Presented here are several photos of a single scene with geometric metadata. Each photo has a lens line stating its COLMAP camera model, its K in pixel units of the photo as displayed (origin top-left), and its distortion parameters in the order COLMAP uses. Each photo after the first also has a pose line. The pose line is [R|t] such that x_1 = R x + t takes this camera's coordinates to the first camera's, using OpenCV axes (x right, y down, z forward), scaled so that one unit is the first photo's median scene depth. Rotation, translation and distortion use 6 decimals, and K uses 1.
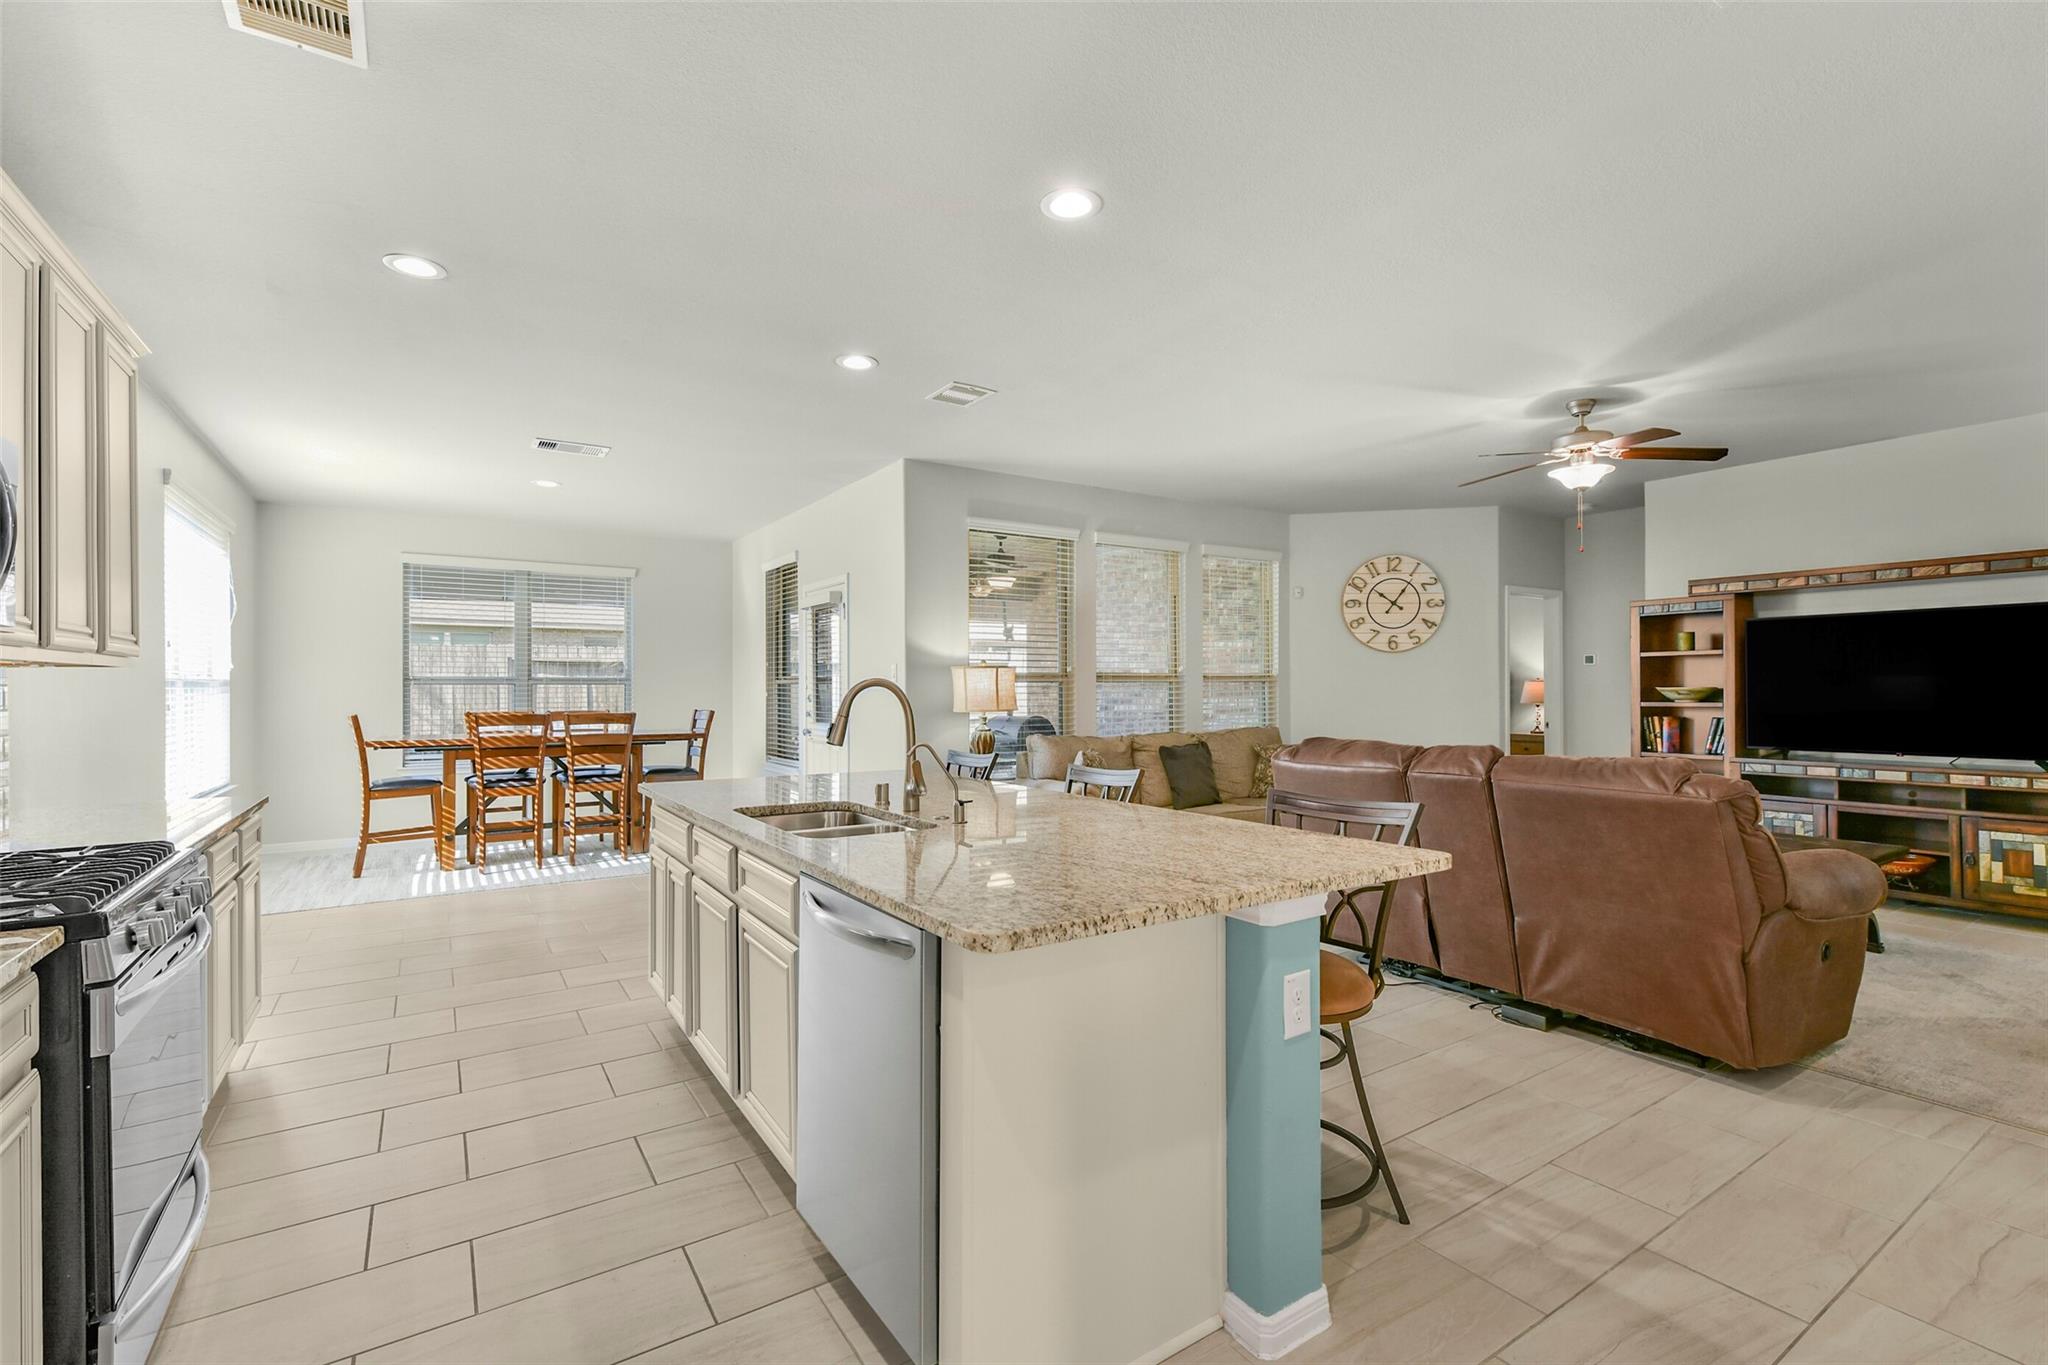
lens RADIAL K [[911.1, 0, 1034.1], [0, 911.1, 681.0], [0, 0, 1]] dist [0.000075, -0.000299]
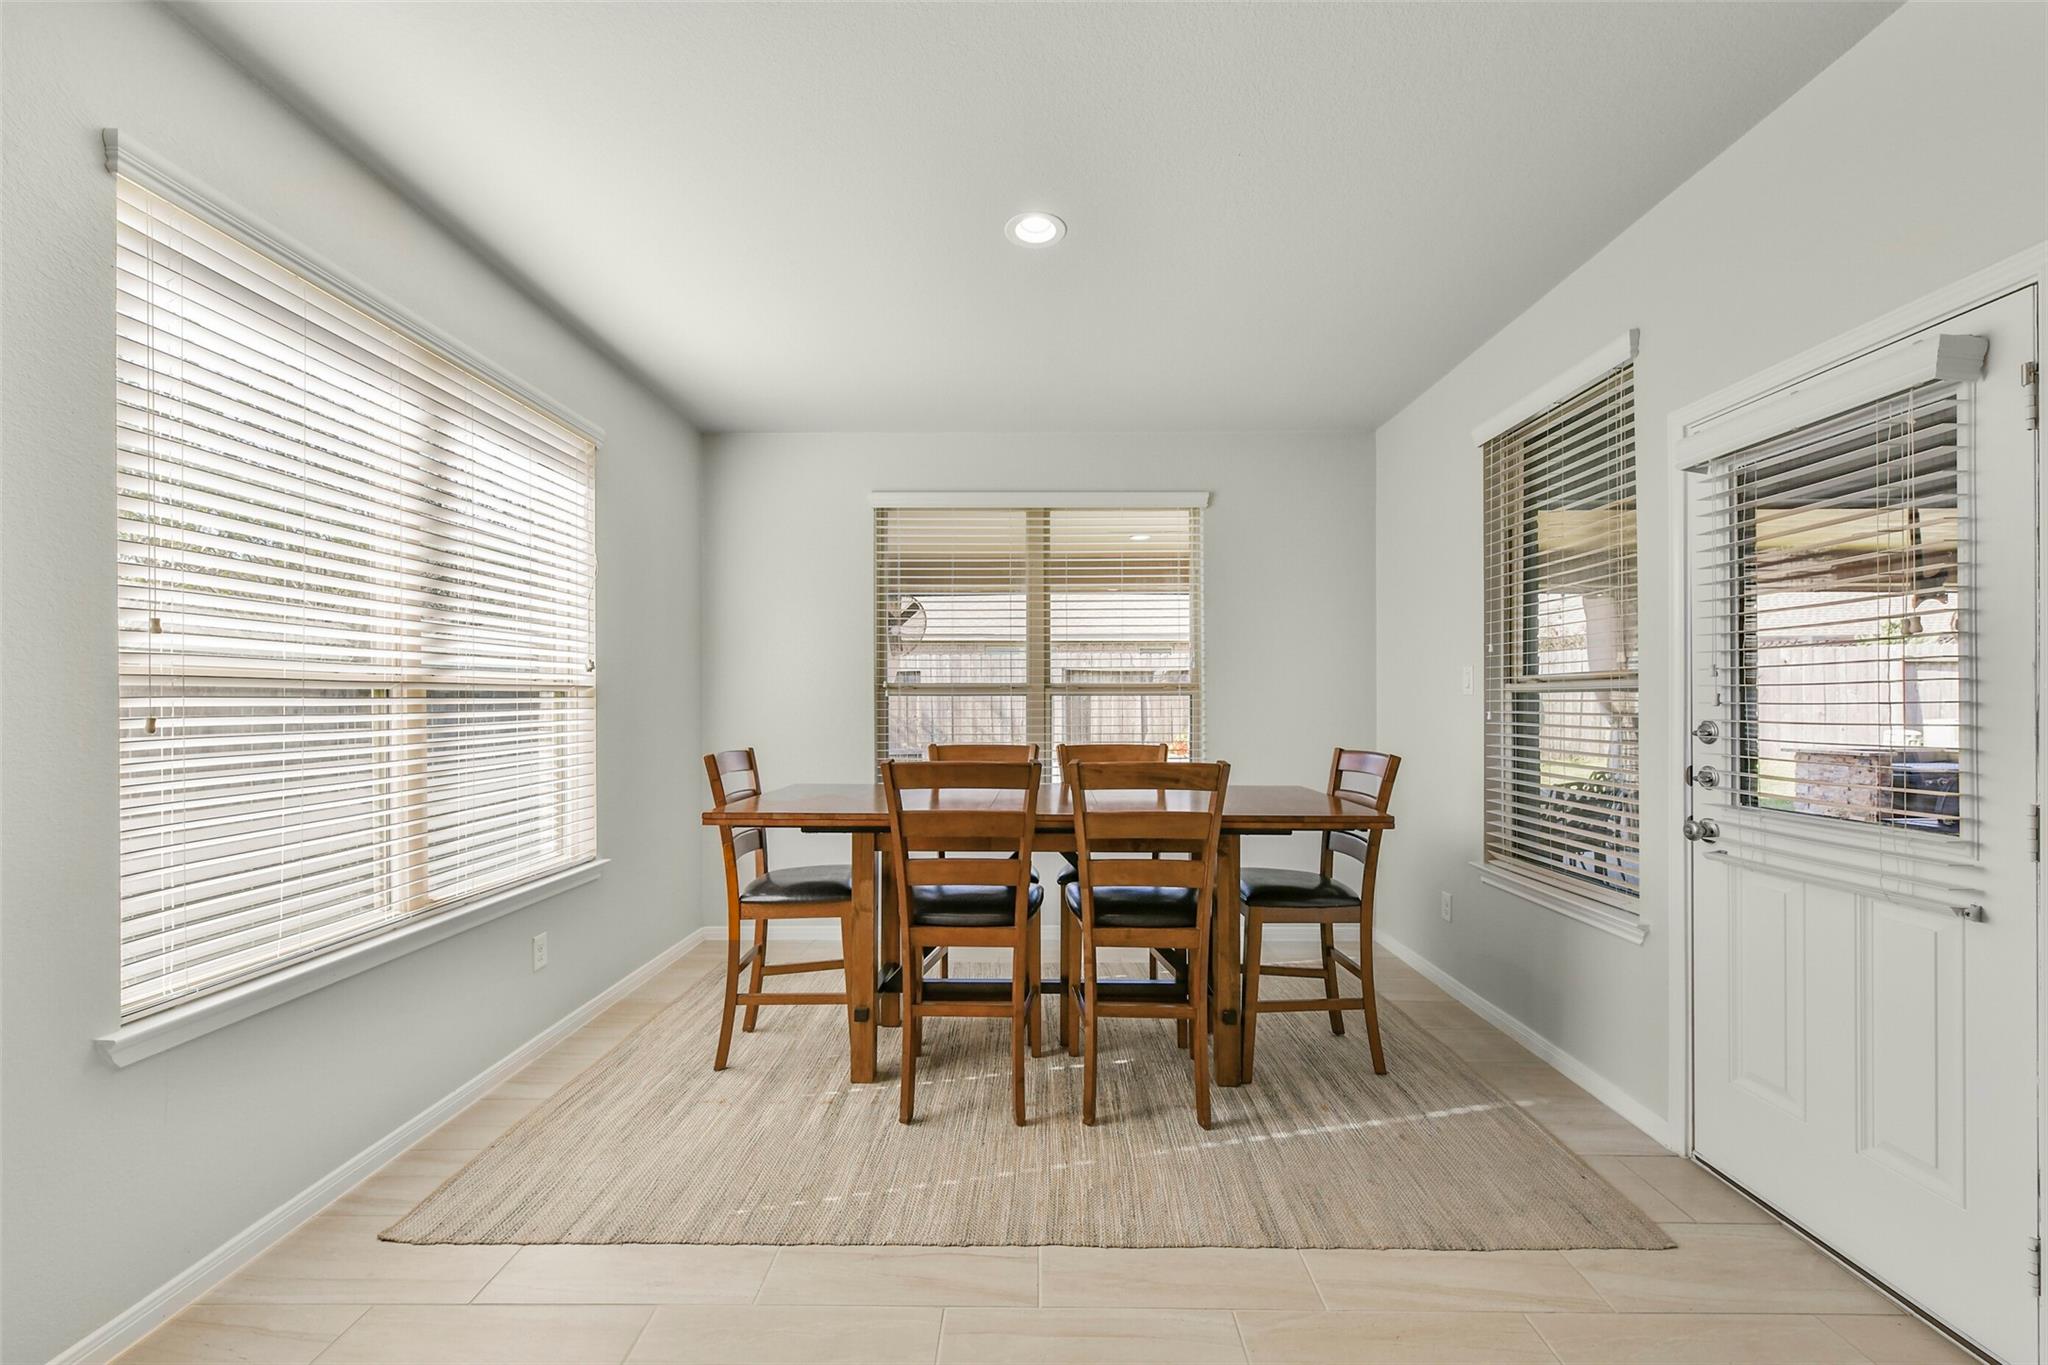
lens RADIAL K [[830.5, 0, 1027.7], [0, 830.5, 690.2], [0, 0, 1]] dist [0.003816, 0.000598]
pose [[0.826521, -0.005660, -0.562877, -0.299050], [0.003764, 0.999983, -0.004527, 0.003945], [0.562893, 0.001623, 0.826528, 0.637201]]
